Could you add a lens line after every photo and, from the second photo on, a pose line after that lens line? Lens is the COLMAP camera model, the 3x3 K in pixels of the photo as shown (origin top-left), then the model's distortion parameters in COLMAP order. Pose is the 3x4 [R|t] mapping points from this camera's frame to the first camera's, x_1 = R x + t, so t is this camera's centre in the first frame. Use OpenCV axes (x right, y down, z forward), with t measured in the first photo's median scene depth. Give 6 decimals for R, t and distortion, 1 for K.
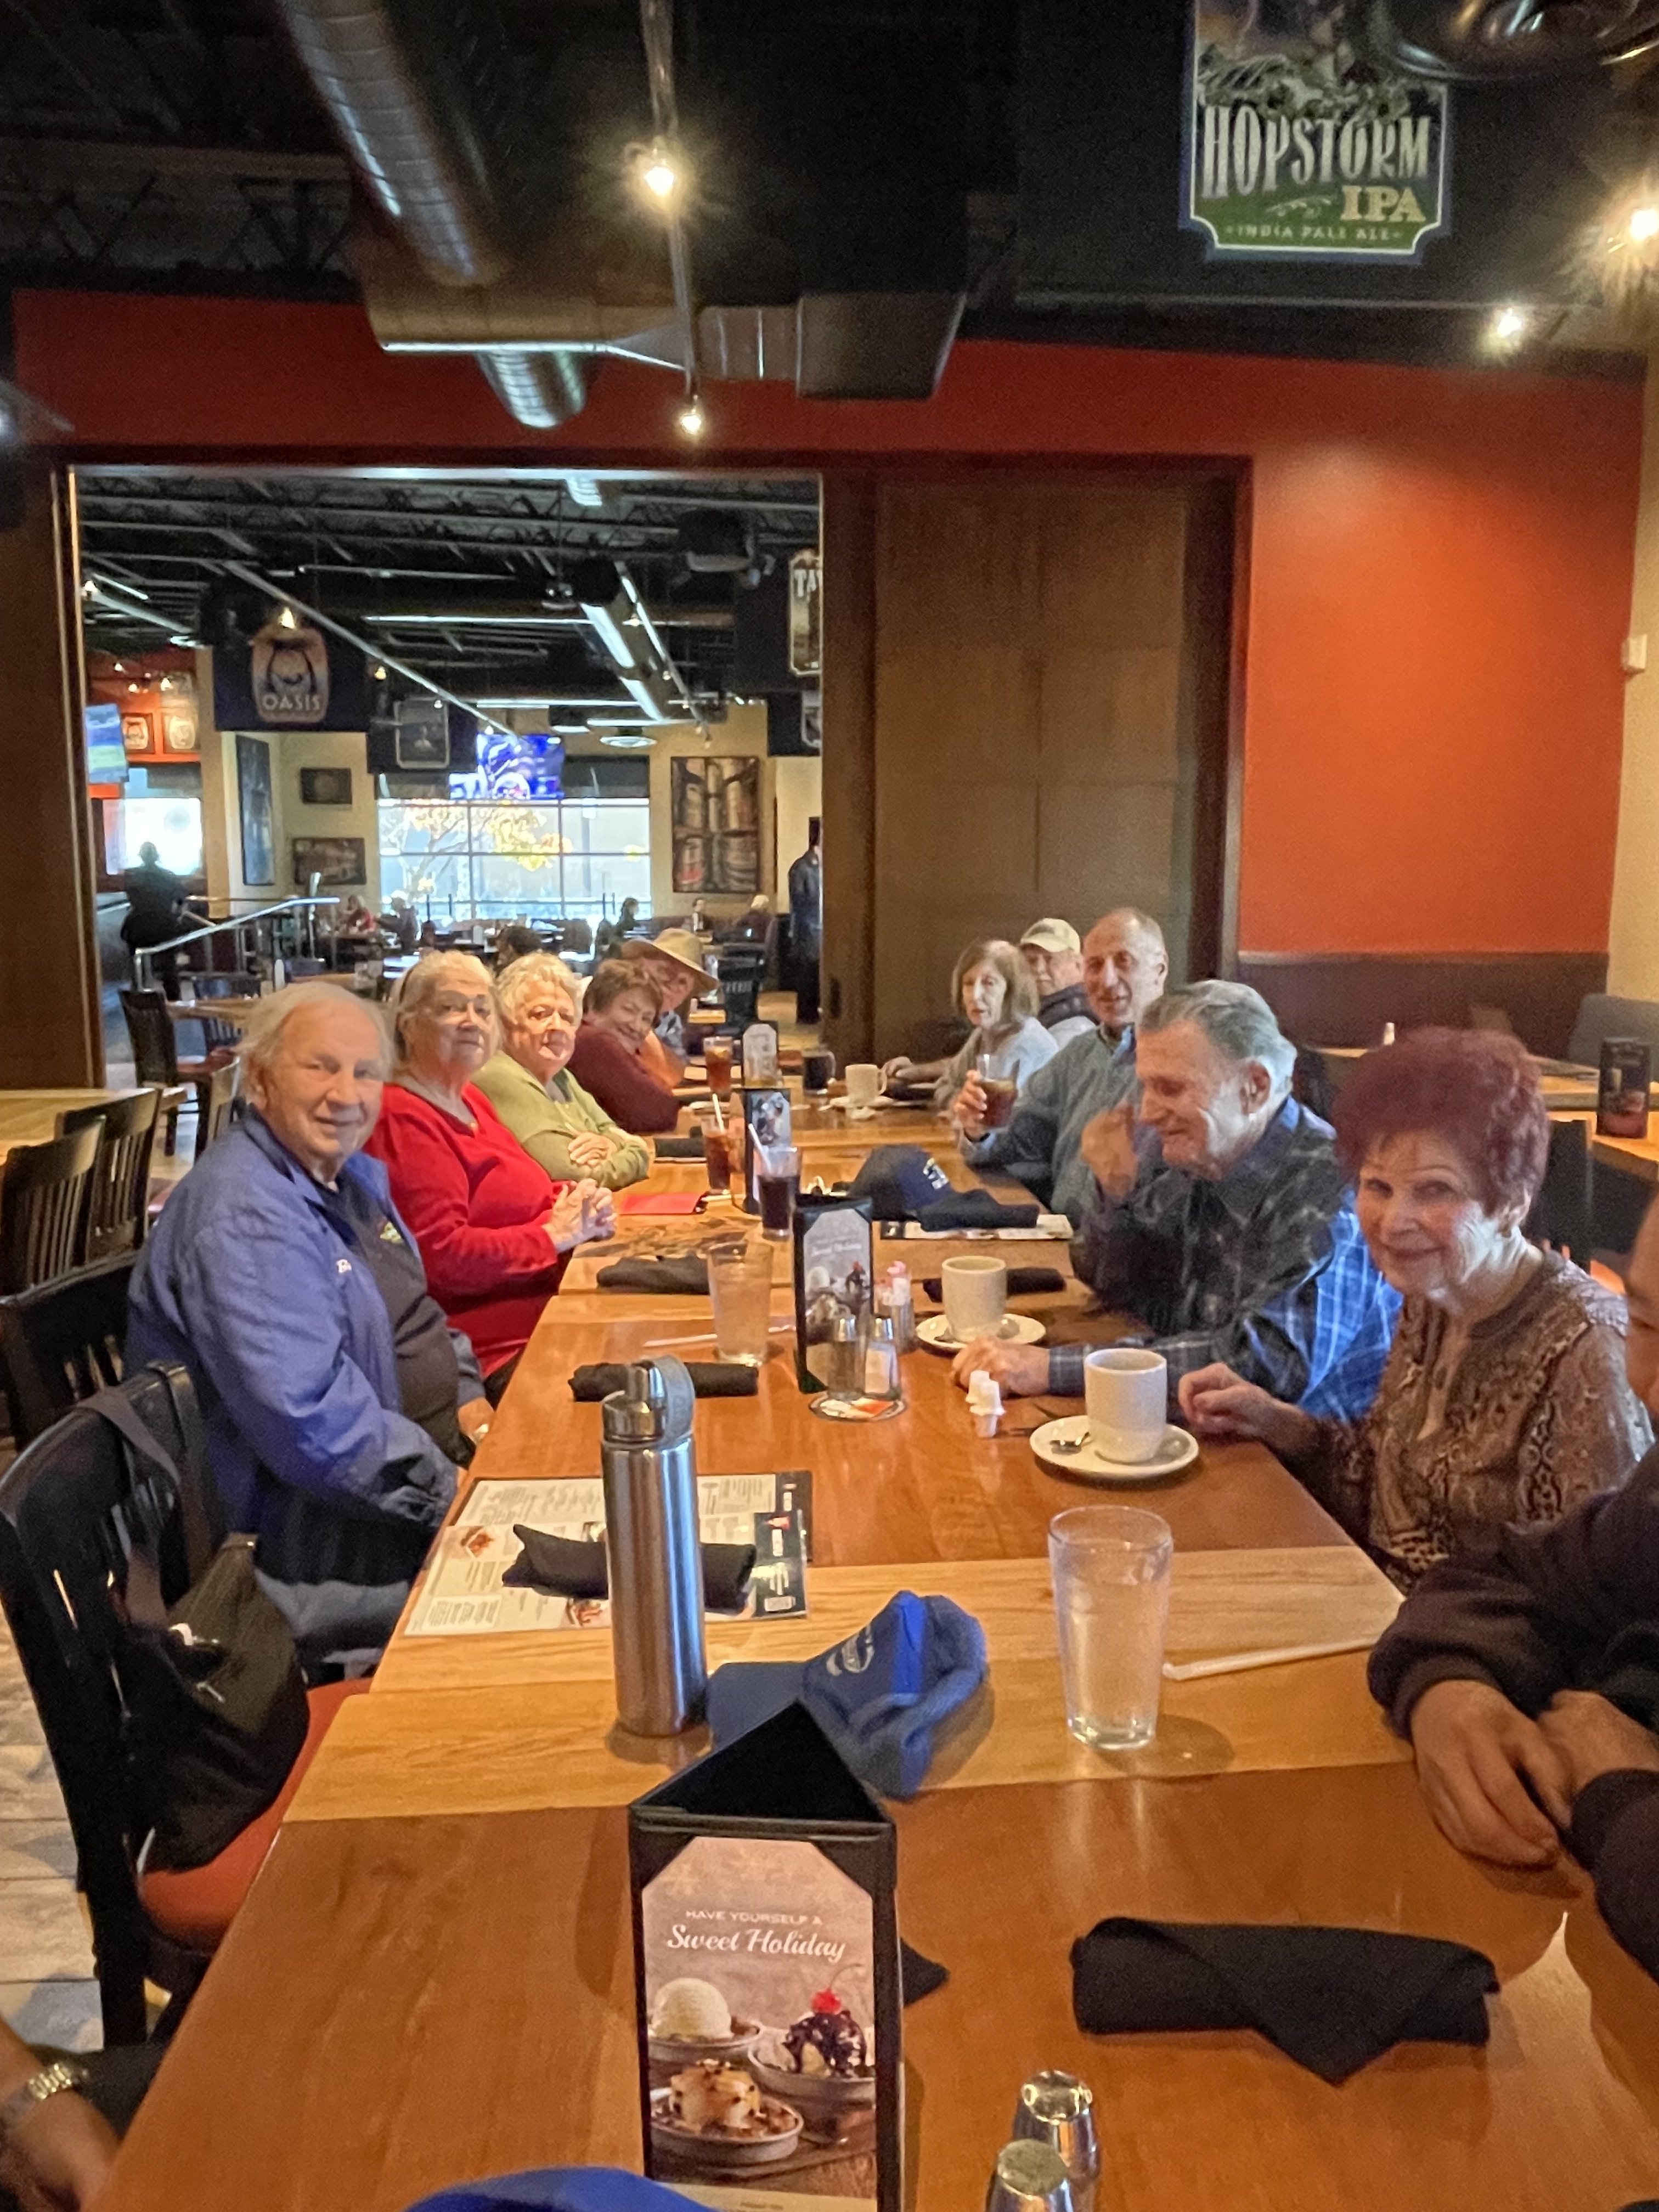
lens RADIAL K [[1551.5, 0, 829.7], [0, 1551.5, 1110.0], [0, 0, 1]] dist [-0.000121, -0.000050]
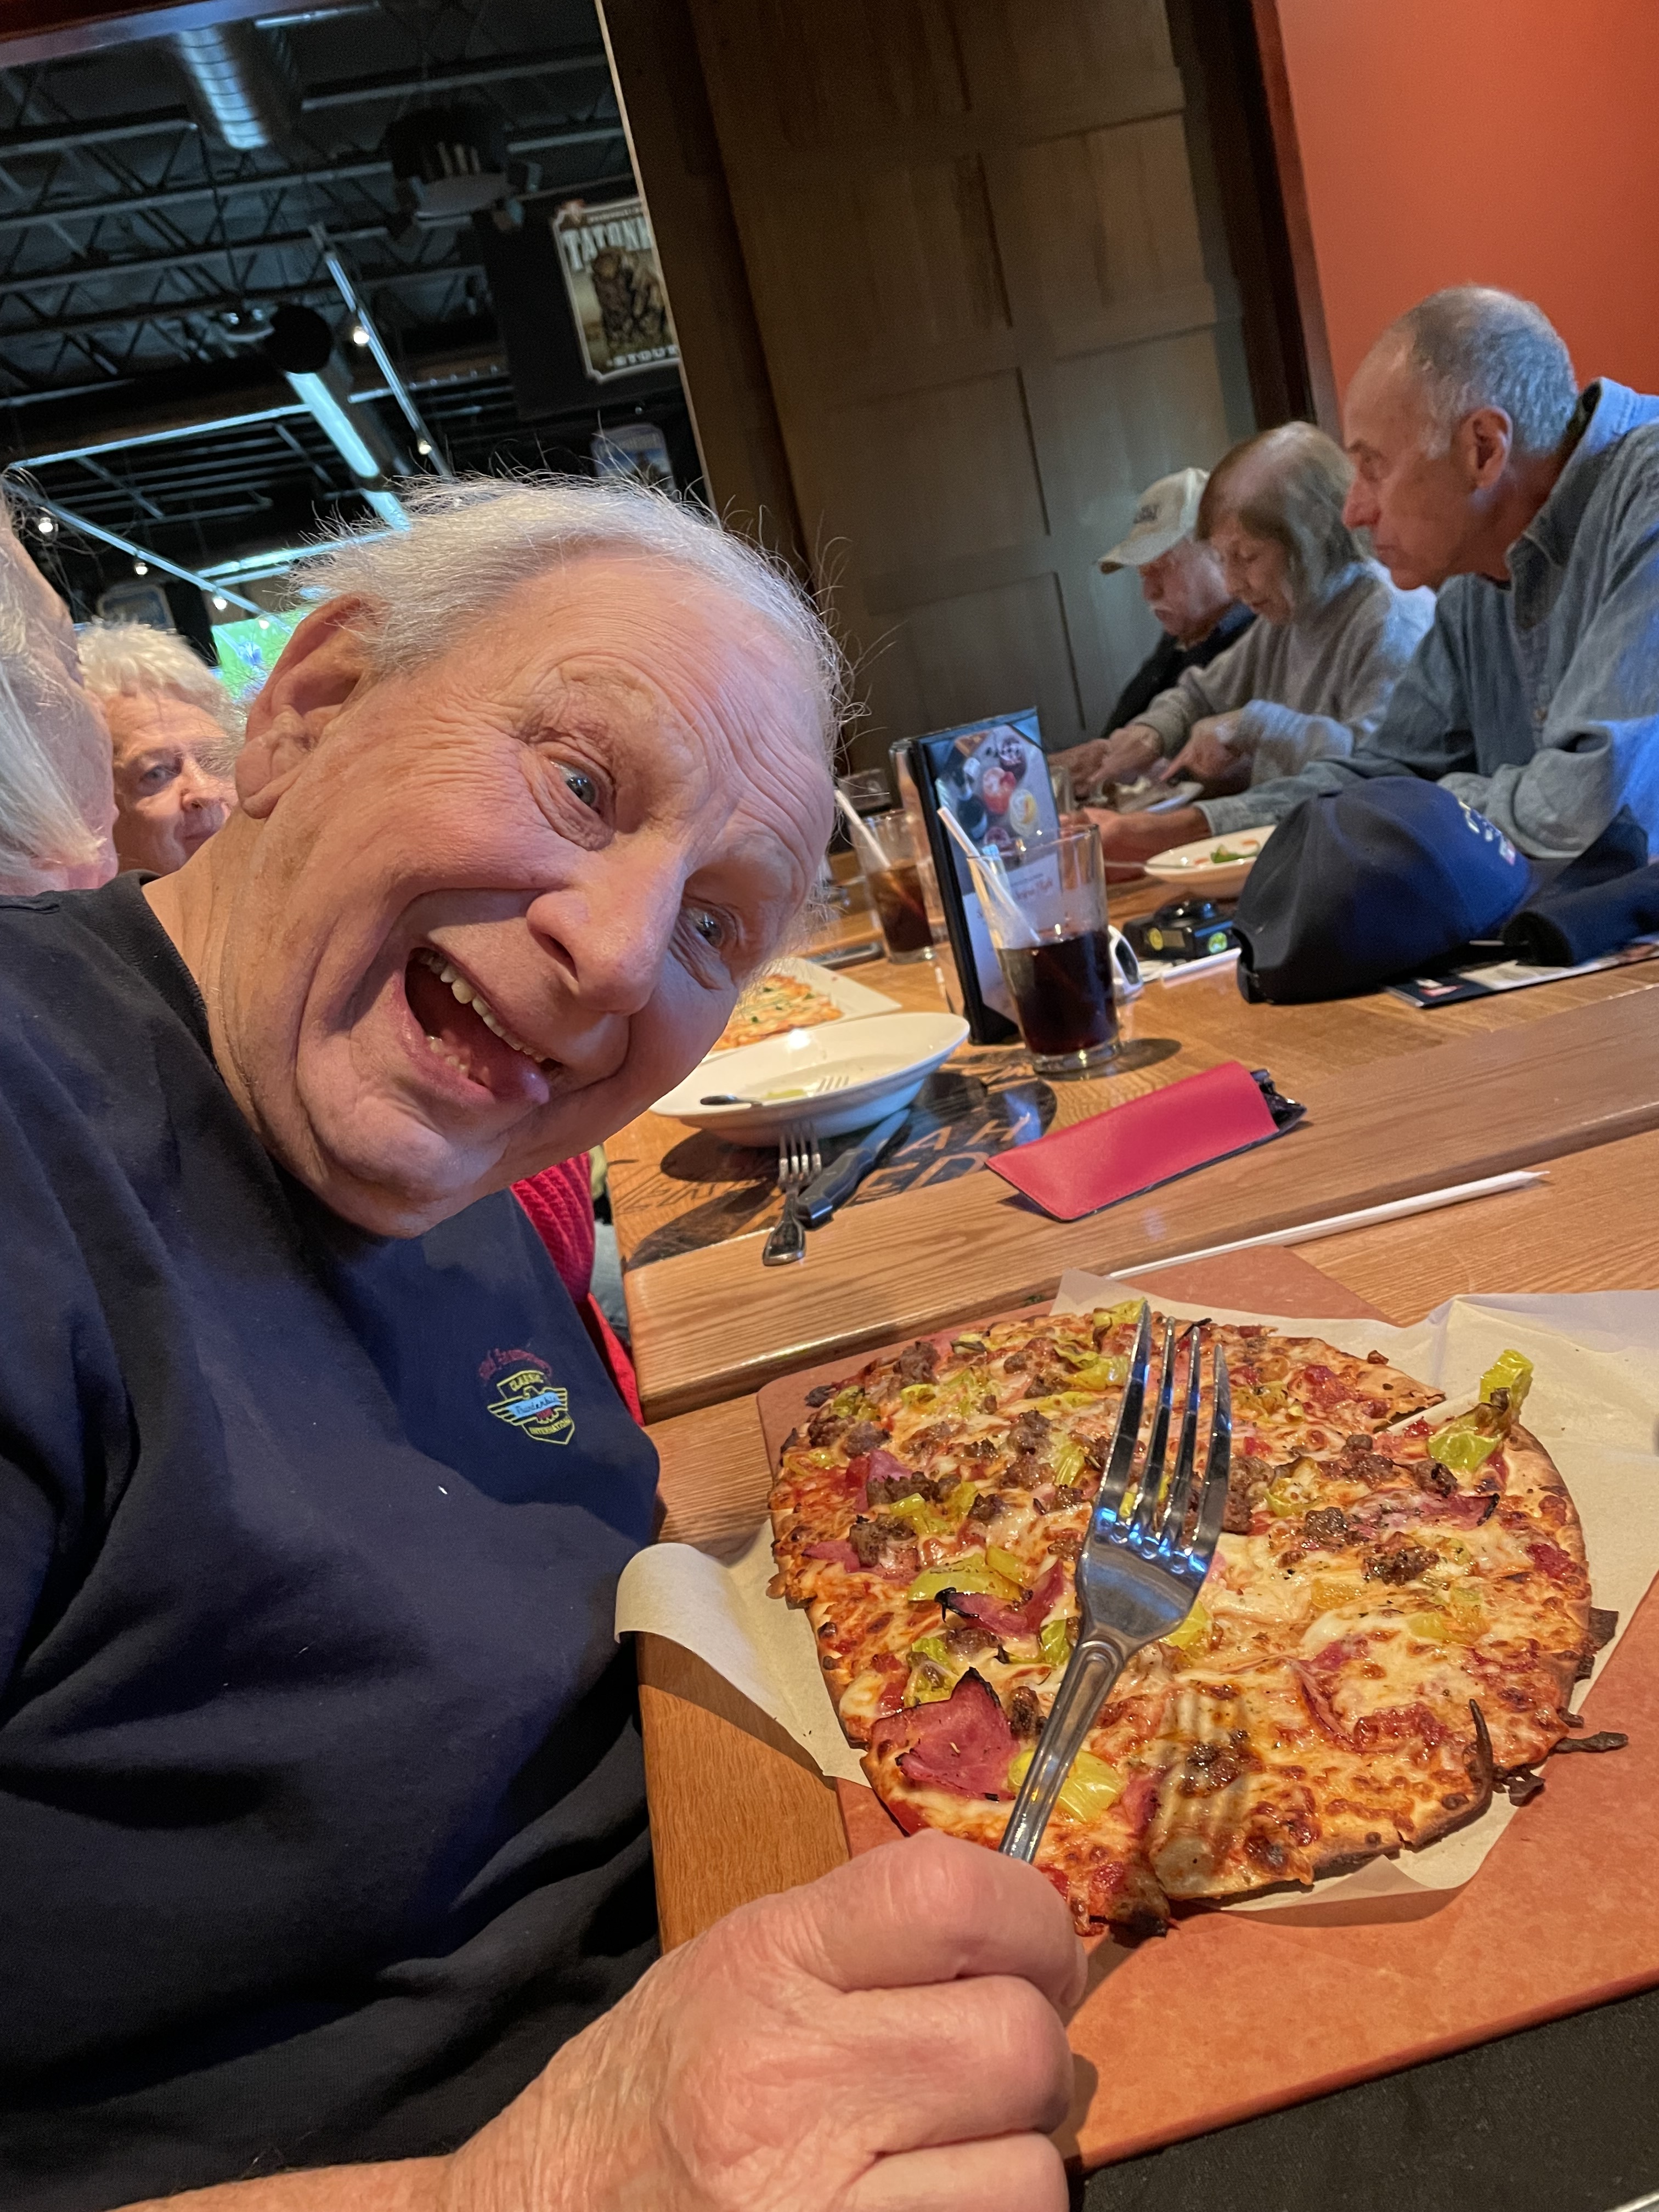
lens RADIAL K [[1667.4, 0, 832.1], [0, 1667.4, 1097.7], [0, 0, 1]] dist [0.081963, -0.100464]
pose [[0.971532, -0.230654, 0.054073, -0.035593], [0.226198, 0.970977, 0.077703, 0.011679], [-0.070427, -0.063259, 0.995509, 0.177219]]
